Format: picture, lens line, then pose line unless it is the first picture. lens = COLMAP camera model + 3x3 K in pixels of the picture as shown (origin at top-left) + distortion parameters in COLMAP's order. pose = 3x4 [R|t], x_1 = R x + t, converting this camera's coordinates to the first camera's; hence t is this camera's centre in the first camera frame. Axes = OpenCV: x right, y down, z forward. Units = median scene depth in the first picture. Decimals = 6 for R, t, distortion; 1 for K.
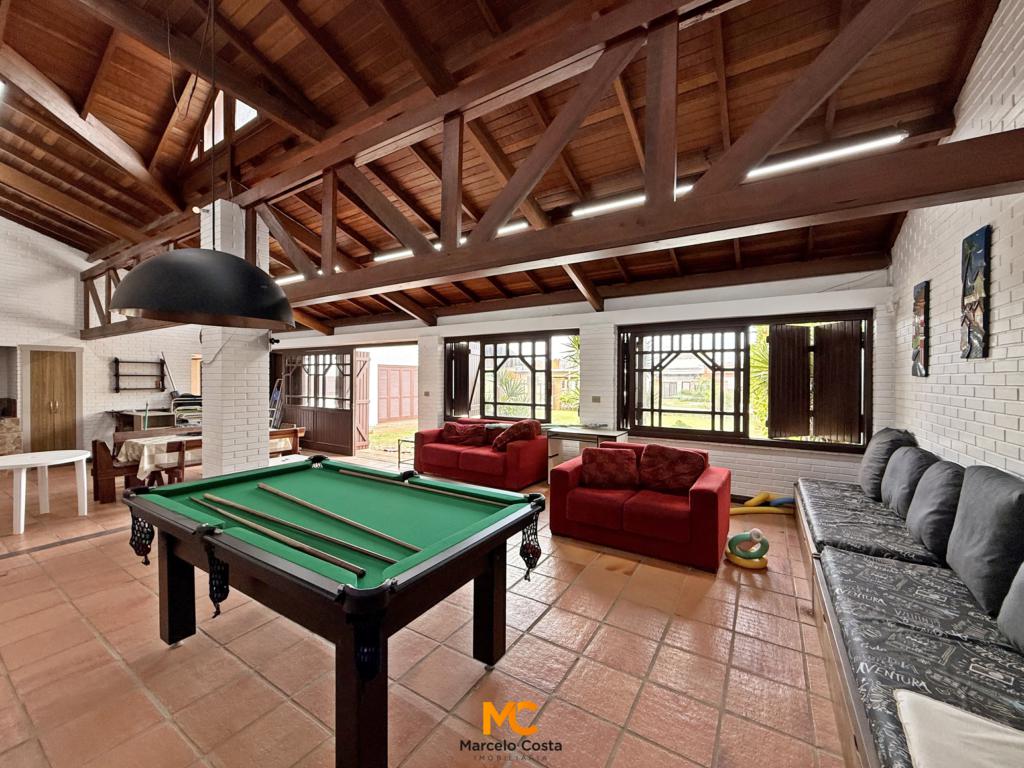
lens RADIAL K [[407.2, 0, 509.3], [0, 407.2, 380.1], [0, 0, 1]] dist [0.000136, -0.000200]
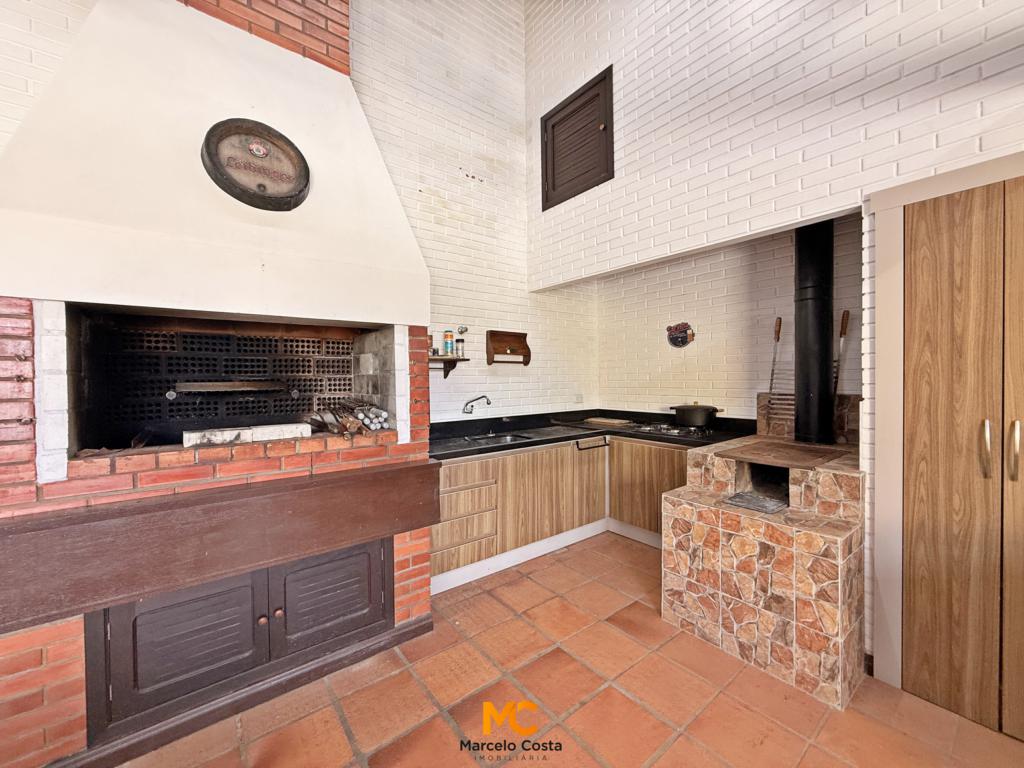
lens RADIAL K [[407.2, 0, 509.3], [0, 407.2, 380.1], [0, 0, 1]] dist [0.000136, -0.000200]
pose [[-0.339710, 0.010395, -0.940473, -0.868171], [0.001525, 0.999944, 0.010501, 0.029298], [0.940529, 0.002133, -0.339707, 0.864103]]
